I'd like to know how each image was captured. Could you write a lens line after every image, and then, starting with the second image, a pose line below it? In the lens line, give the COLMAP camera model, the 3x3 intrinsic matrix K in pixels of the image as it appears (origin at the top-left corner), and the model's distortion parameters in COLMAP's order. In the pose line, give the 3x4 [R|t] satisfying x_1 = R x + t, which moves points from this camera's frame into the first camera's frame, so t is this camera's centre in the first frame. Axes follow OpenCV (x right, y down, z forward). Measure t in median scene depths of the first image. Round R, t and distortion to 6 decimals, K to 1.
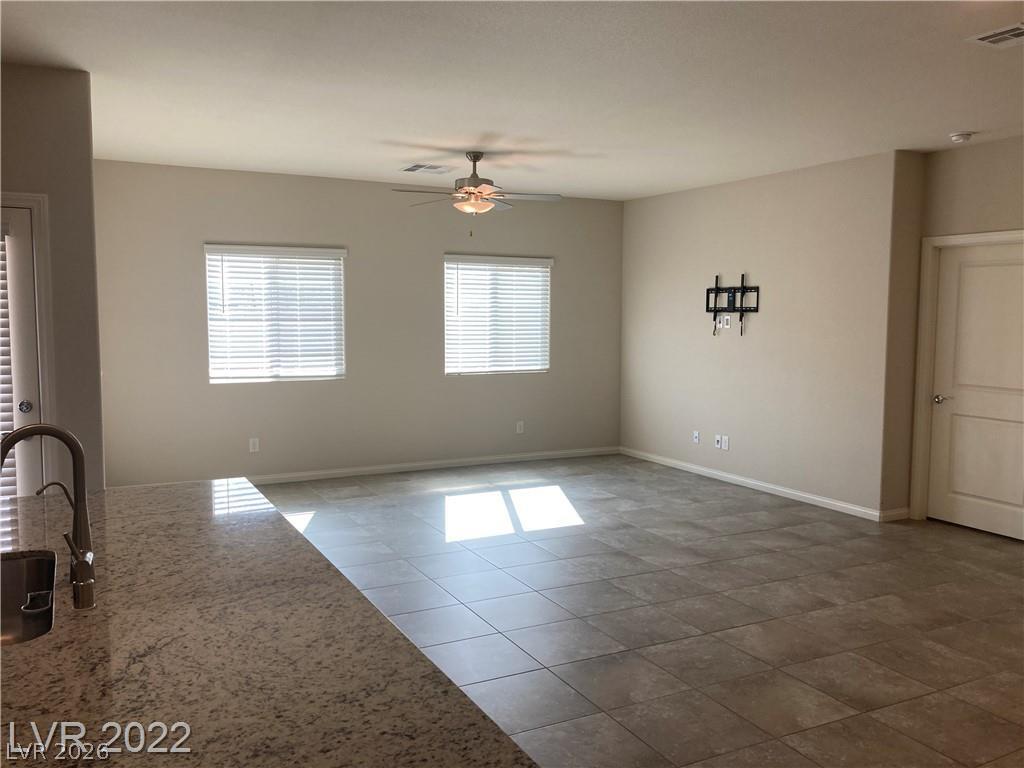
lens RADIAL K [[837.8, 0, 504.7], [0, 837.8, 381.6], [0, 0, 1]] dist [0.037949, -0.040238]
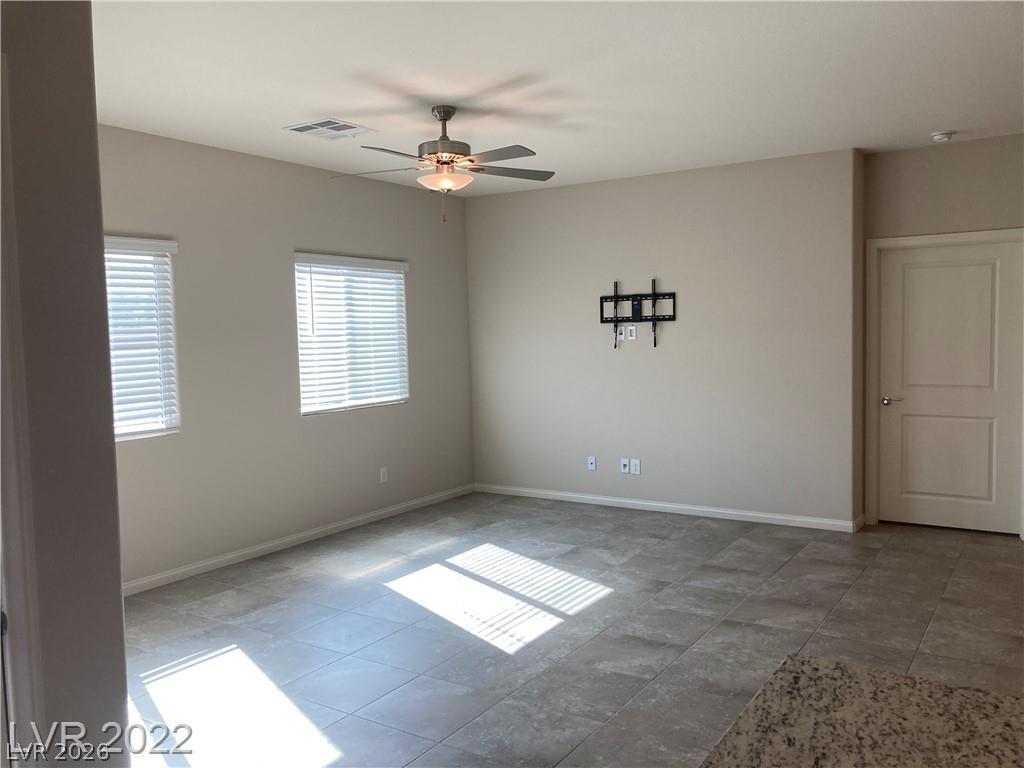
lens RADIAL K [[837.8, 0, 506.9], [0, 837.8, 381.9], [0, 0, 1]] dist [0.037949, -0.040238]
pose [[0.869858, -0.057100, 0.489986, -0.357945], [0.069487, 0.997558, -0.007108, -0.025560], [-0.488383, 0.040231, 0.871701, 0.344053]]
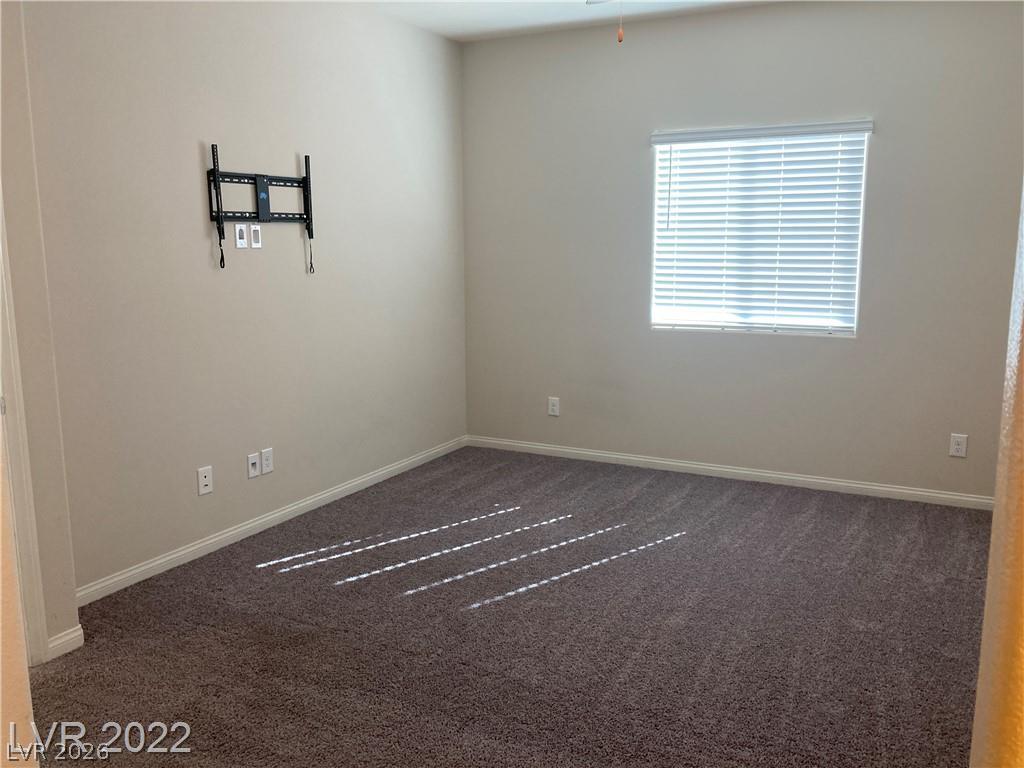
lens RADIAL K [[837.8, 0, 515.1], [0, 837.8, 380.0], [0, 0, 1]] dist [0.037949, -0.040238]
pose [[0.581159, 0.127567, -0.803729, 1.017073], [-0.063752, 0.991739, 0.111311, -0.056055], [0.811289, -0.013450, 0.584491, 0.947341]]
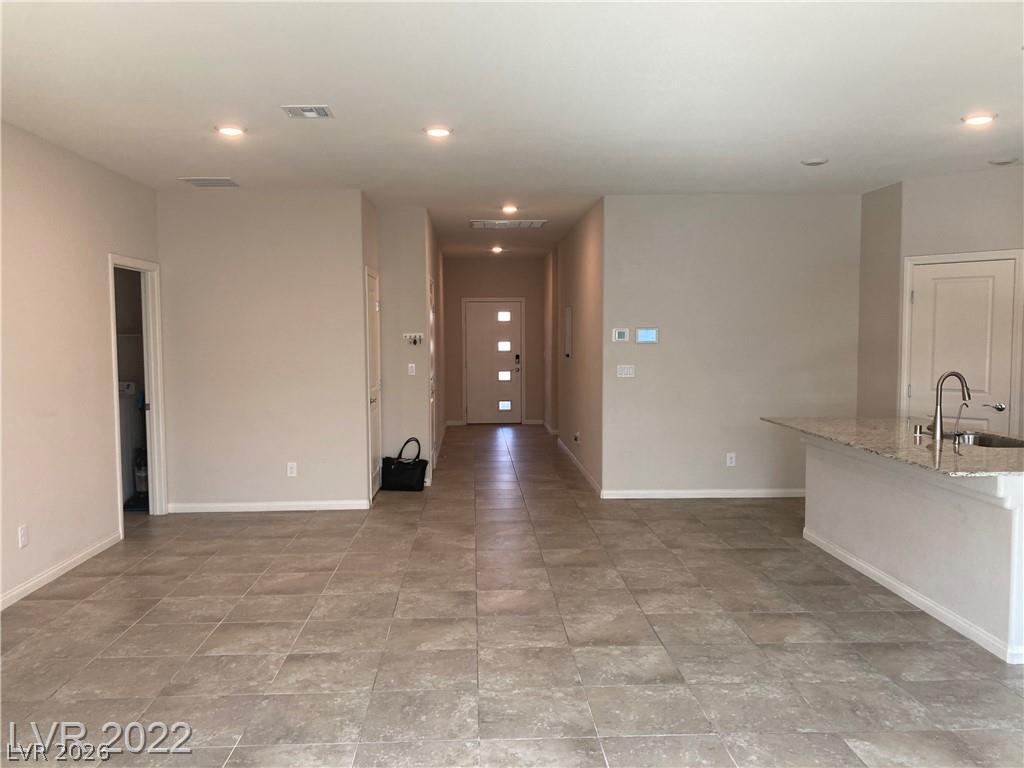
lens RADIAL K [[837.8, 0, 506.6], [0, 837.8, 391.1], [0, 0, 1]] dist [0.037949, -0.040238]
pose [[-0.910095, -0.029158, 0.413372, -0.123020], [0.035407, 0.988402, 0.147672, -0.094251], [-0.412884, 0.149032, -0.898508, 1.179070]]
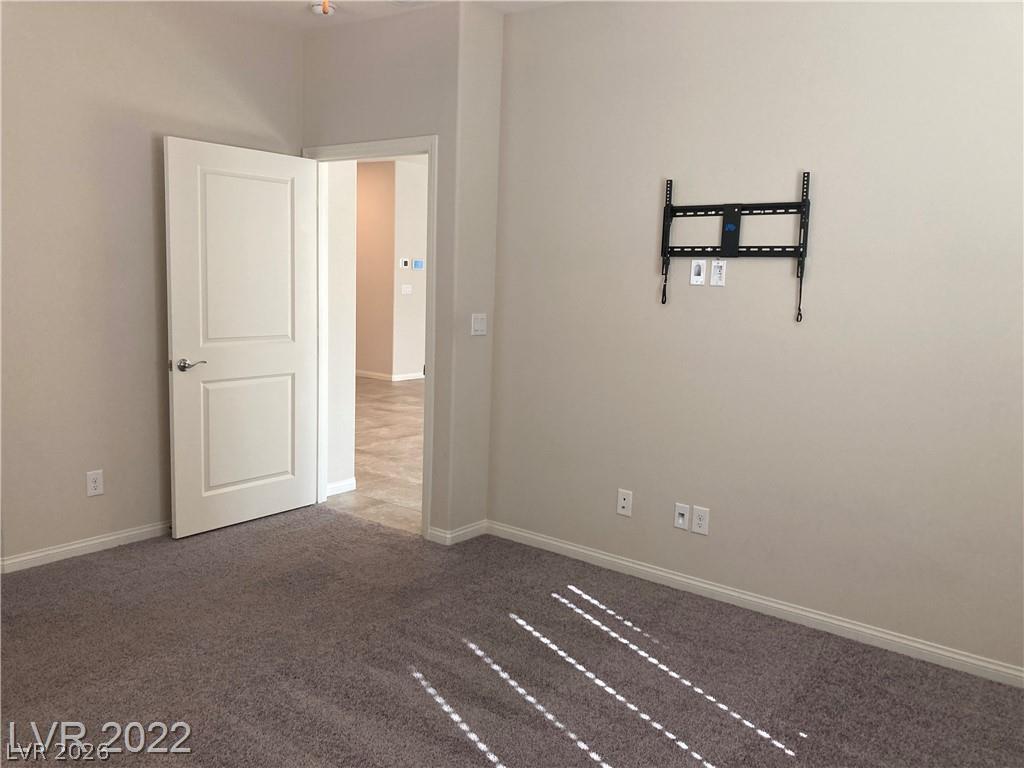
lens RADIAL K [[837.8, 0, 515.3], [0, 837.8, 381.4], [0, 0, 1]] dist [0.037949, -0.040238]
pose [[-0.909575, 0.023045, -0.414901, 0.709261], [-0.069589, 0.975913, 0.206763, -0.124781], [0.409672, 0.216939, -0.886062, 1.713743]]
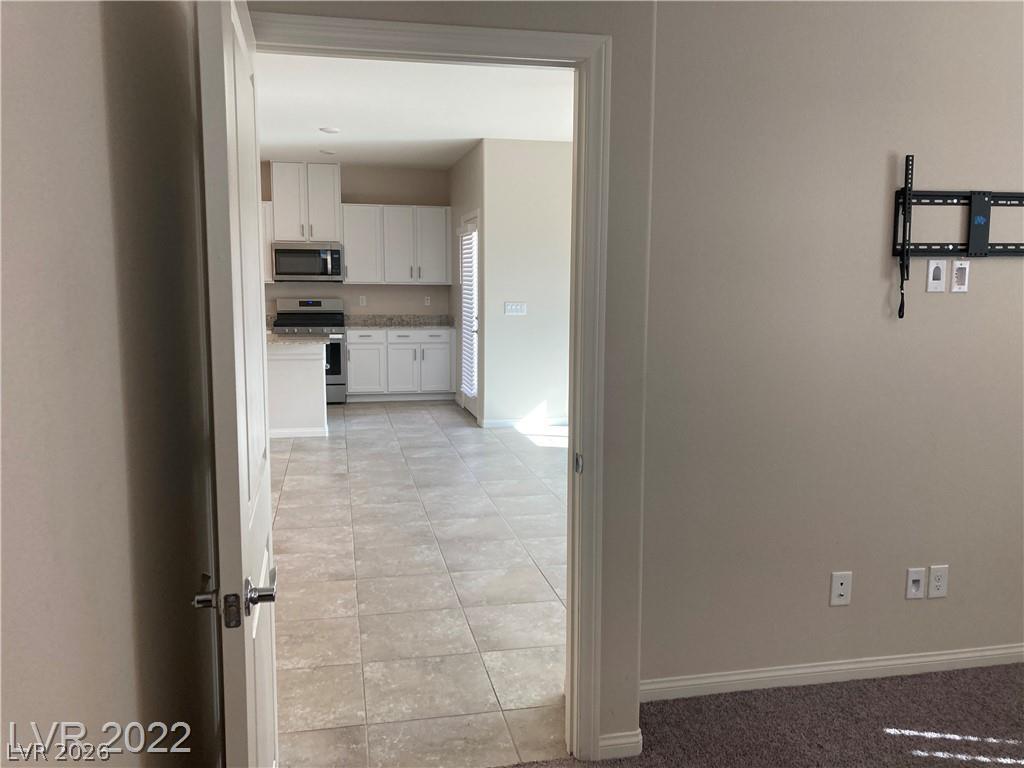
lens RADIAL K [[837.8, 0, 514.7], [0, 837.8, 383.8], [0, 0, 1]] dist [0.037949, -0.040238]
pose [[-0.256296, 0.115437, -0.959681, 0.879509], [-0.087040, 0.986053, 0.141854, -0.067962], [0.962671, 0.119887, -0.242674, 1.057151]]
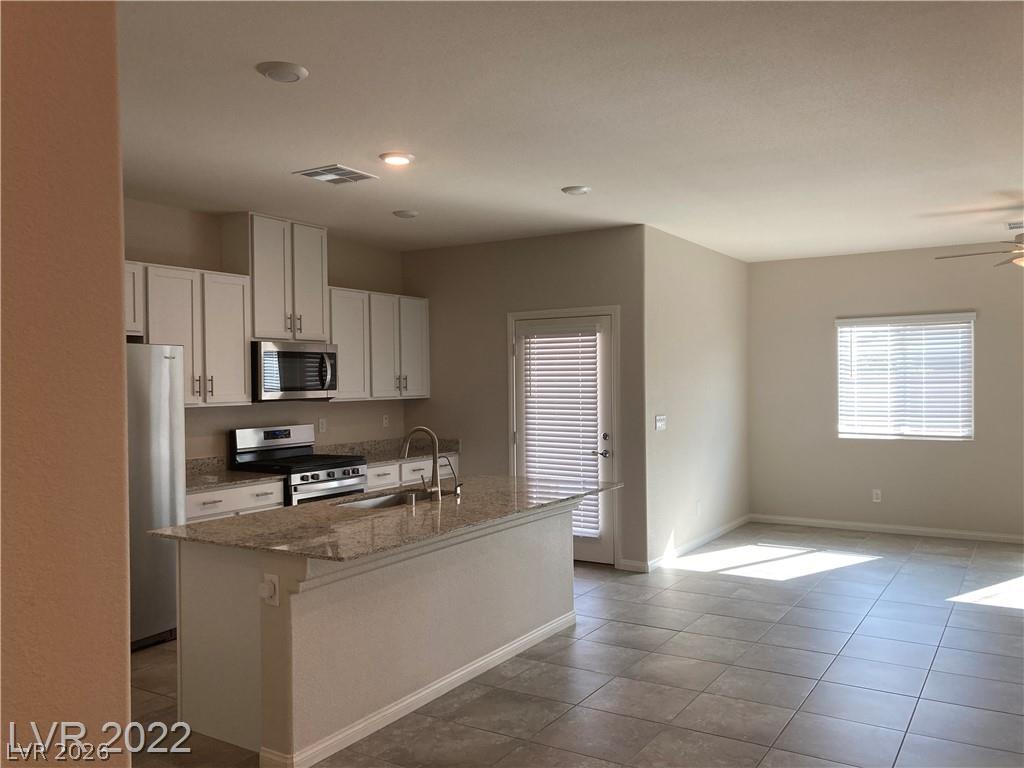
lens RADIAL K [[837.8, 0, 517.2], [0, 837.8, 387.2], [0, 0, 1]] dist [0.037949, -0.040238]
pose [[0.517411, -0.003671, -0.855729, 0.476589], [-0.058649, 0.997487, -0.039741, 0.006077], [0.853725, 0.070750, 0.515895, 0.016003]]
